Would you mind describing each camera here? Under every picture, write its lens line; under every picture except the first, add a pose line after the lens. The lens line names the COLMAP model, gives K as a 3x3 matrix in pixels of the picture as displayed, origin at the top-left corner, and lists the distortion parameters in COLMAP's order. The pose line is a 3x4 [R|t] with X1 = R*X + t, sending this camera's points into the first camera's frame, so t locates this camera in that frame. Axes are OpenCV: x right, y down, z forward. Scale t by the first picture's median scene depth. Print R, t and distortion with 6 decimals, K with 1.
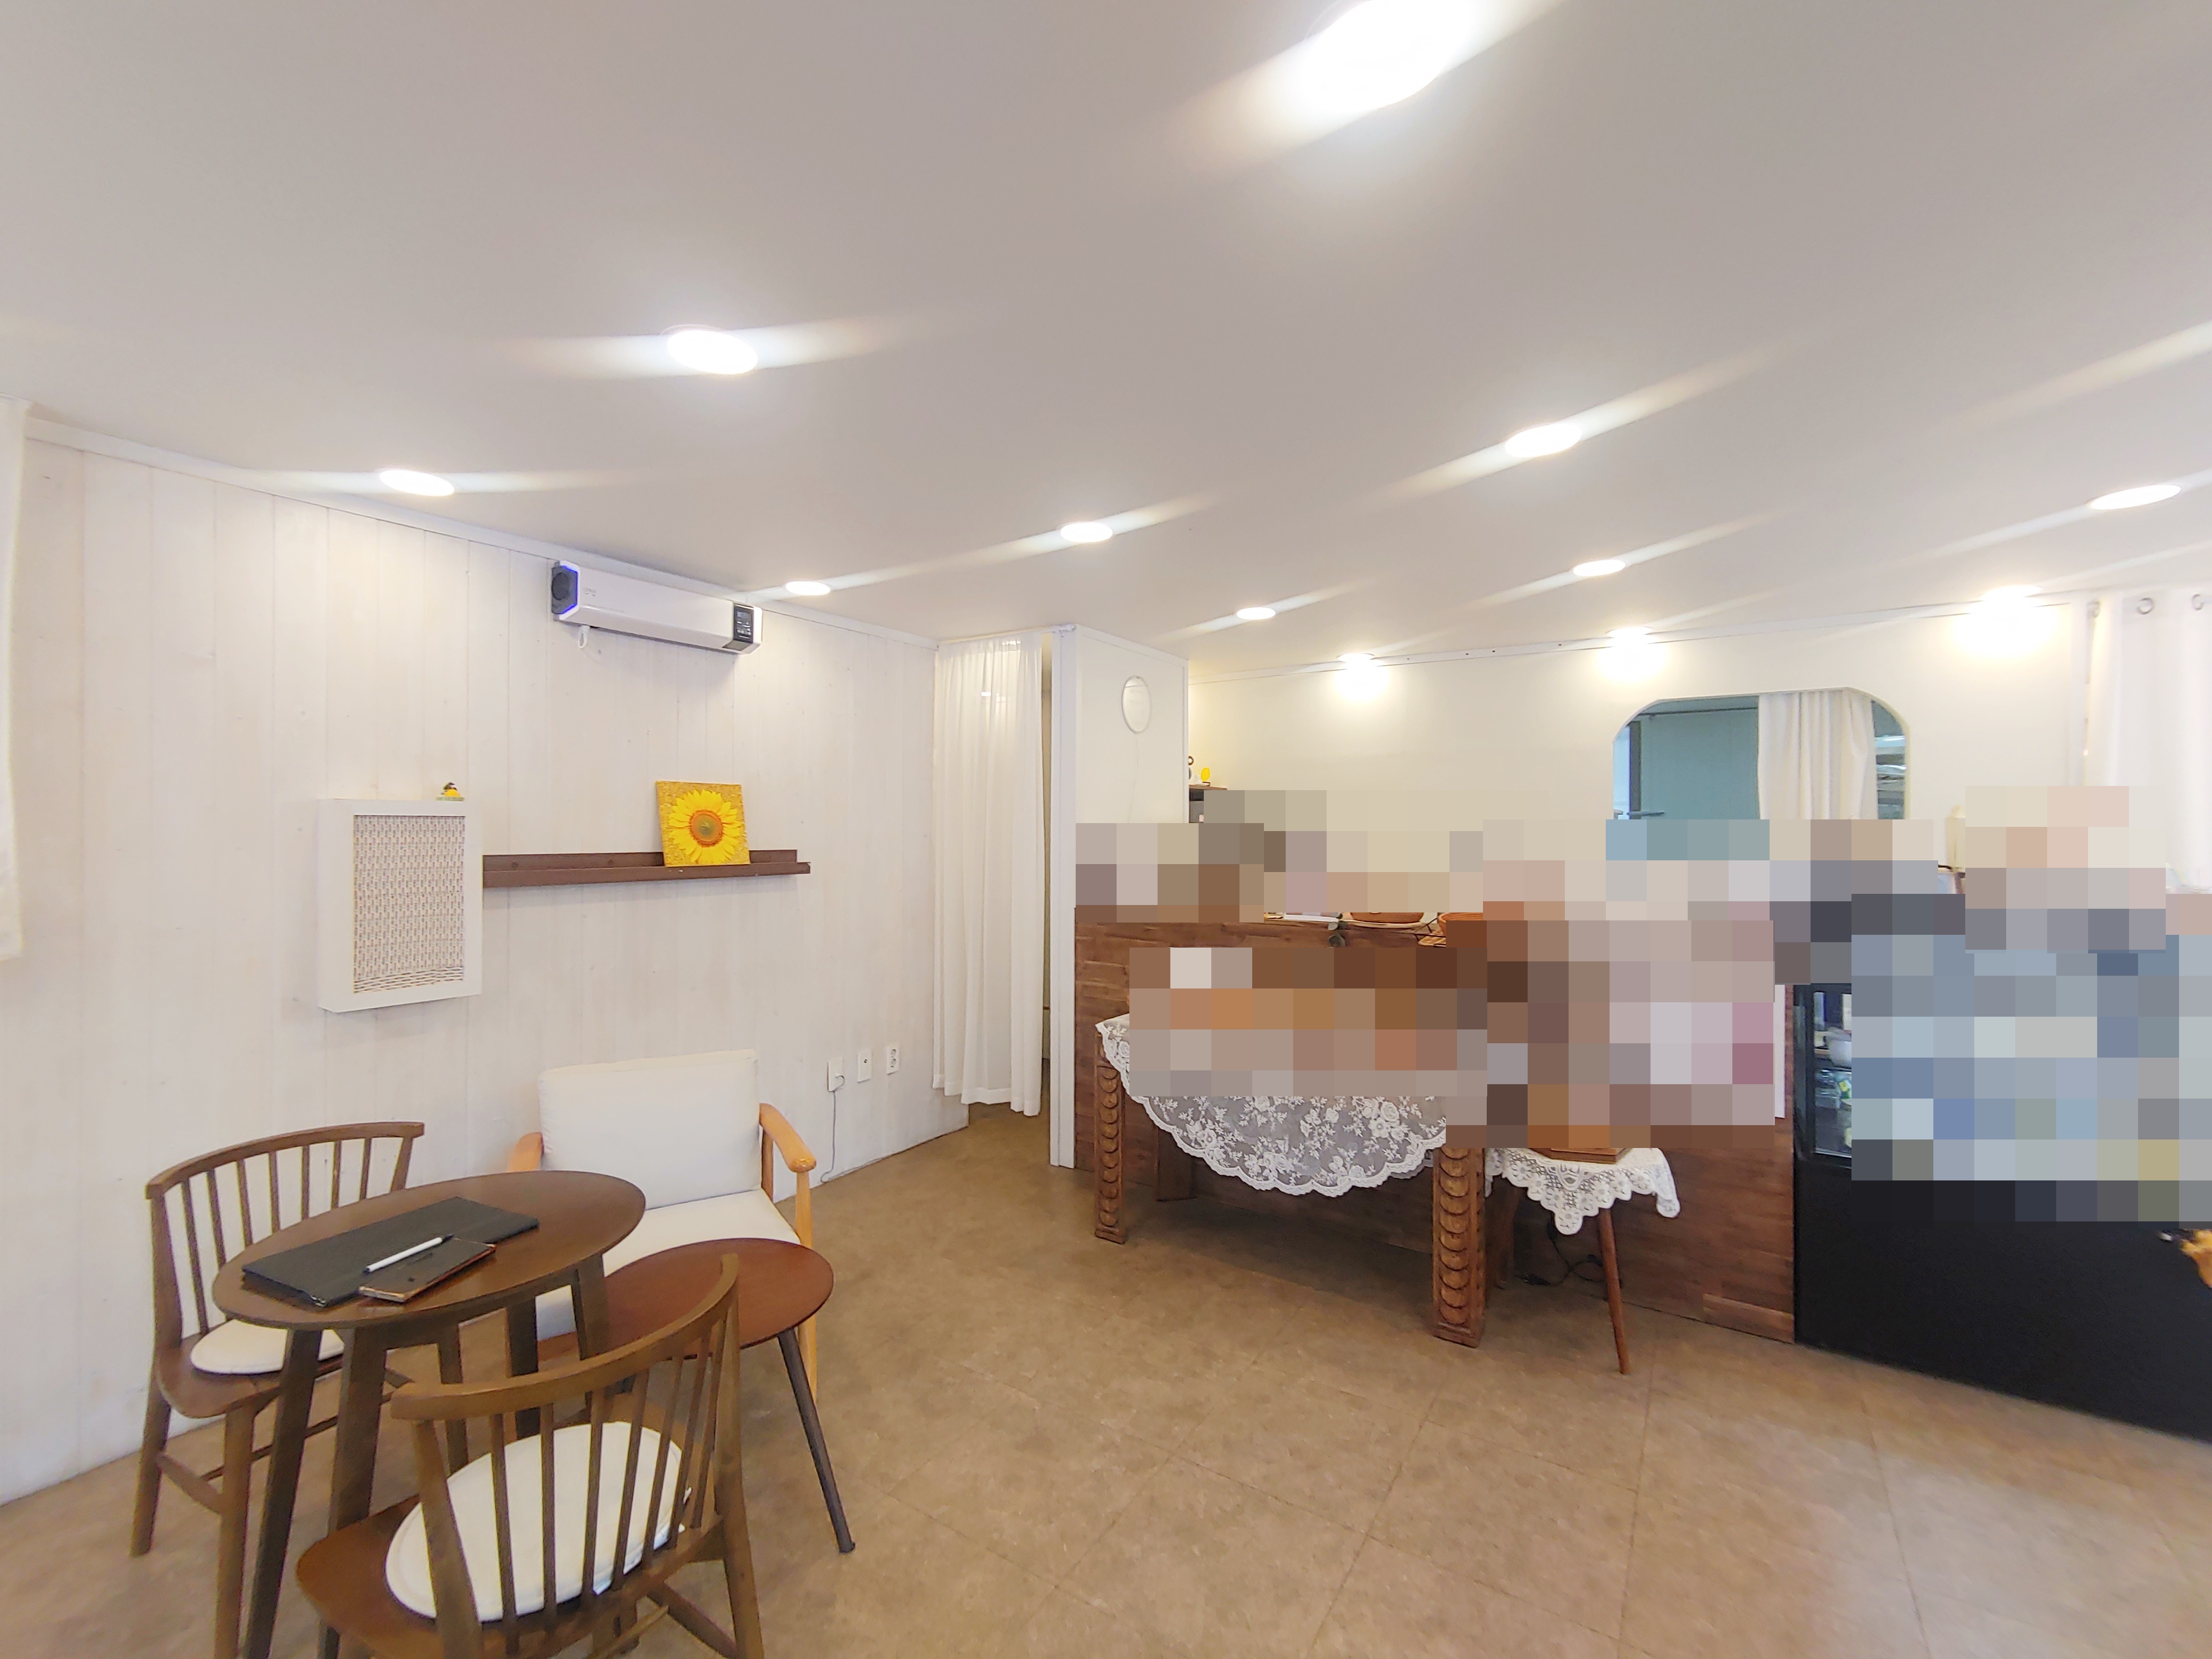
lens RADIAL K [[934.9, 0, 1106.0], [0, 934.9, 829.5], [0, 0, 1]] dist [0.001969, 0.000147]
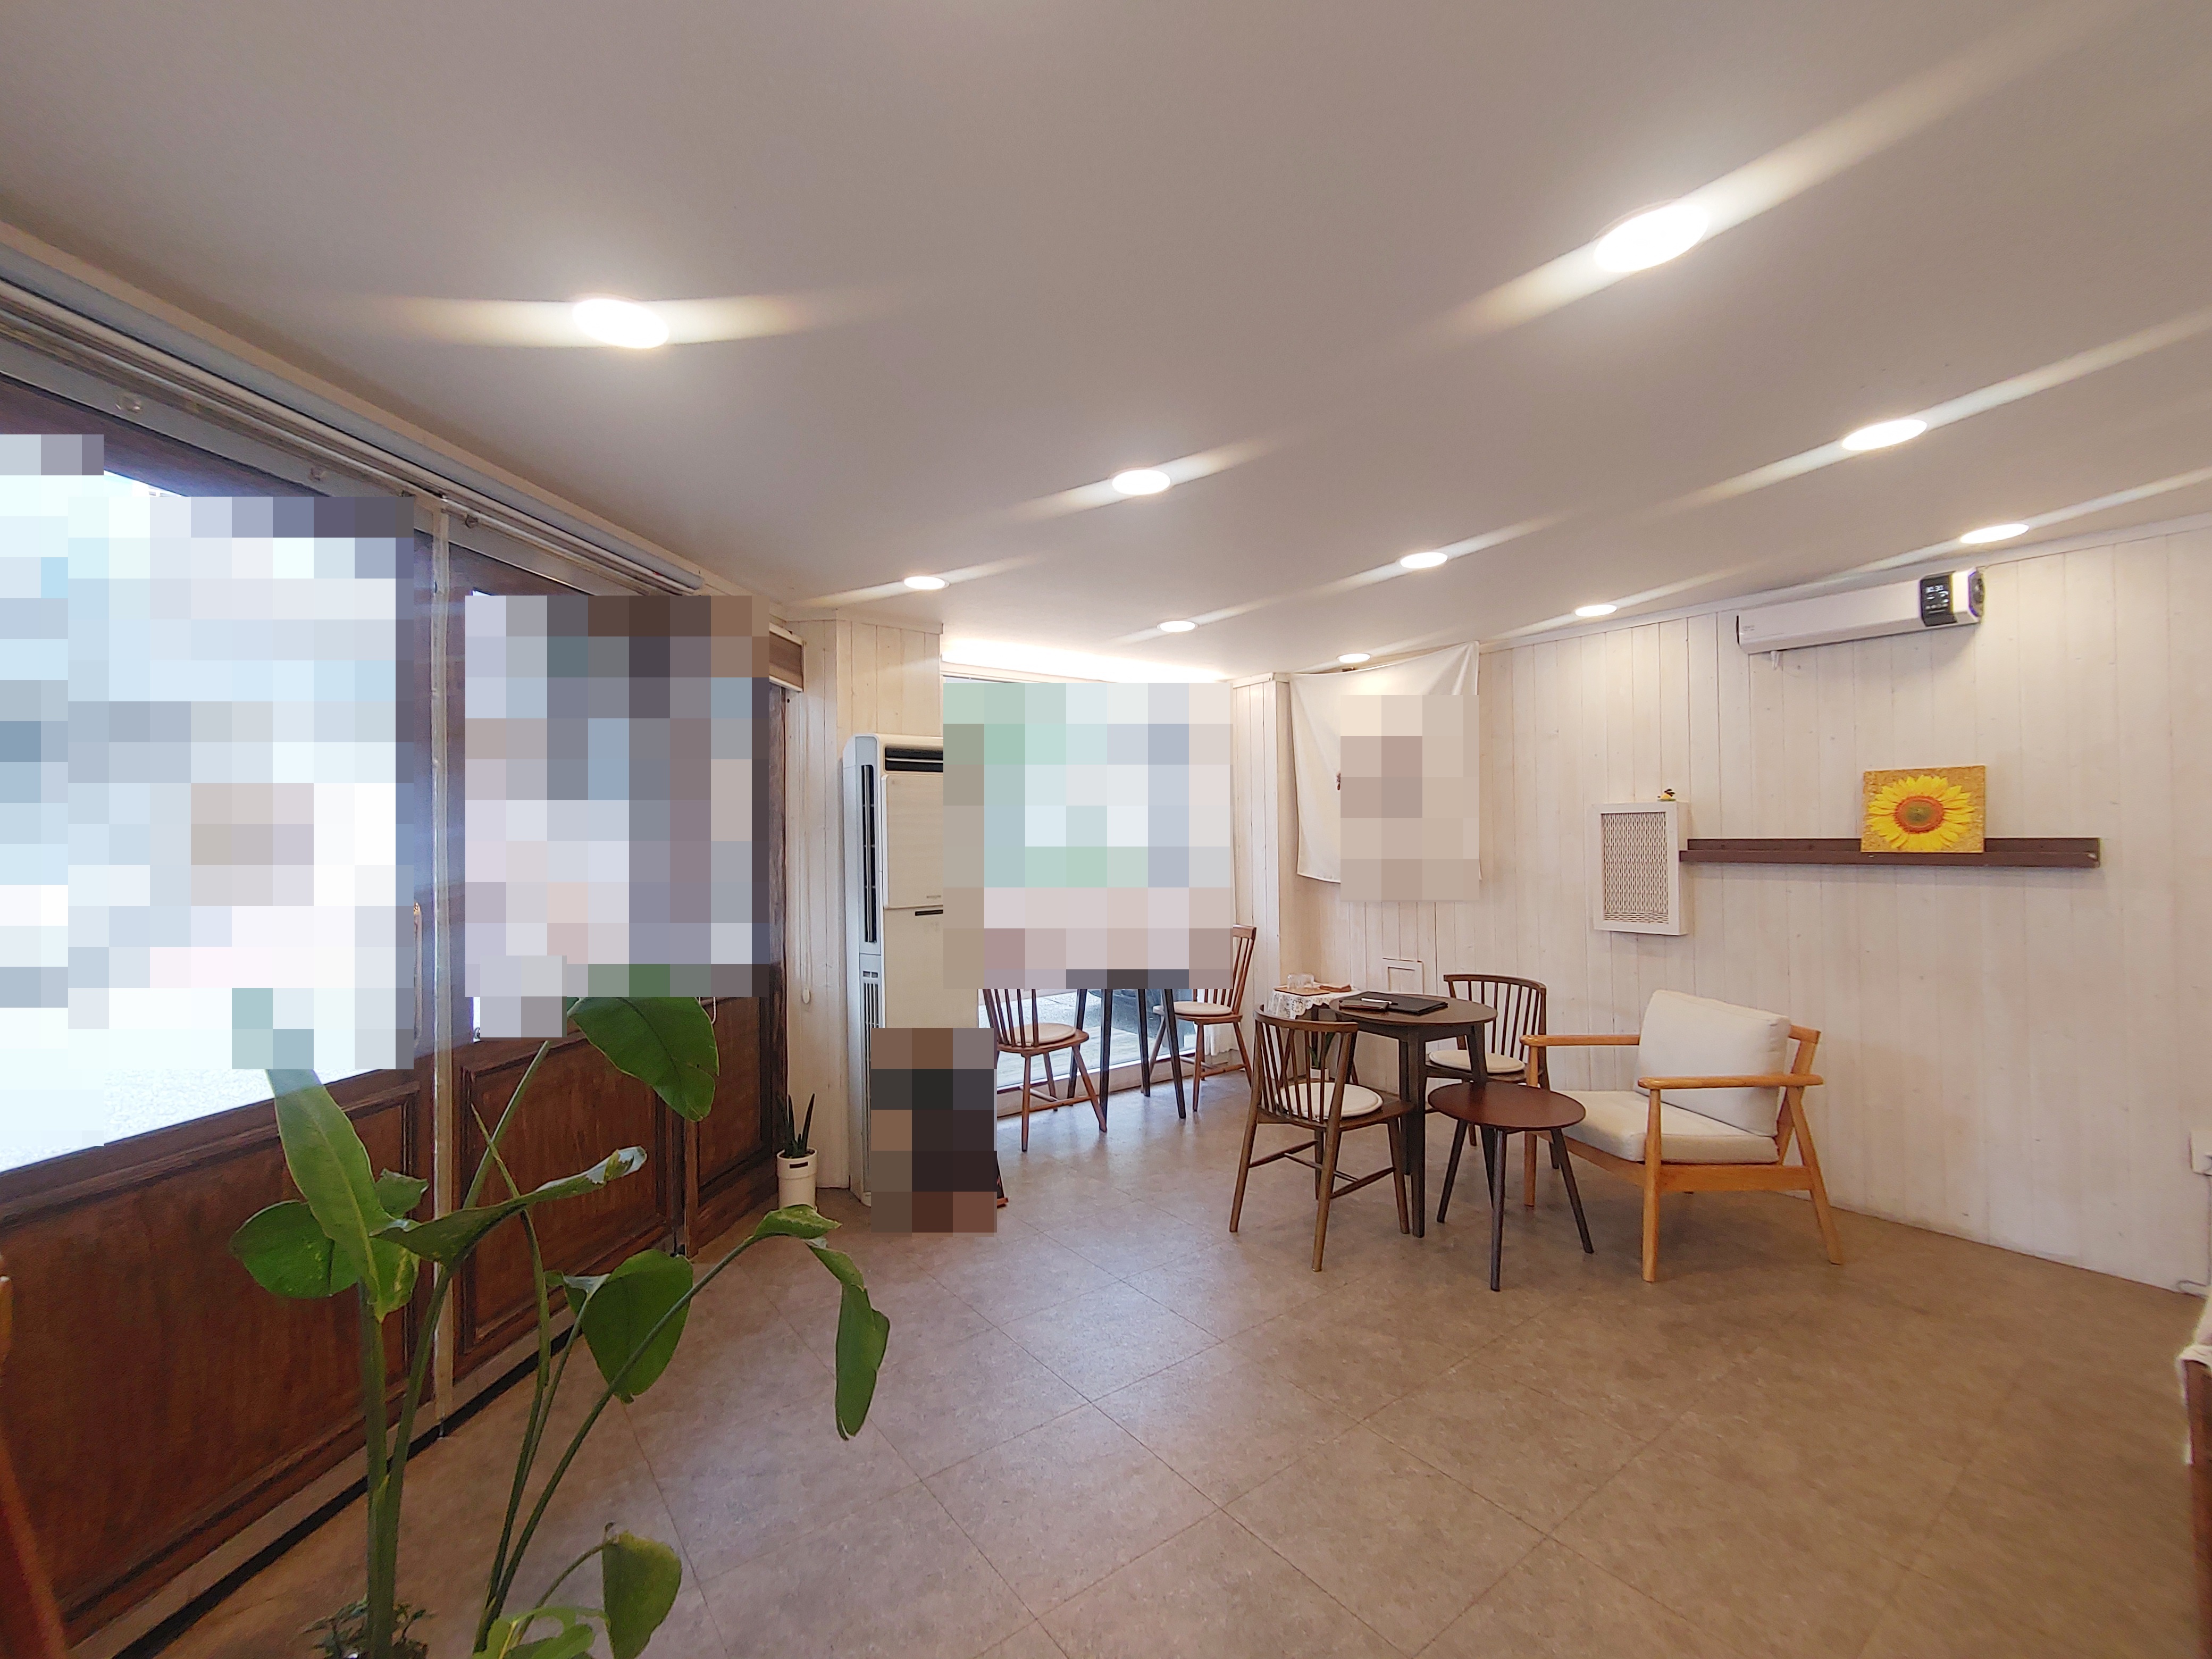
lens RADIAL K [[934.9, 0, 1106.0], [0, 934.9, 829.5], [0, 0, 1]] dist [0.001969, 0.000147]
pose [[-0.333282, -0.003111, -0.942822, 0.875476], [0.013375, 0.999878, -0.008027, 0.011923], [0.942732, -0.015286, -0.333199, 0.581932]]
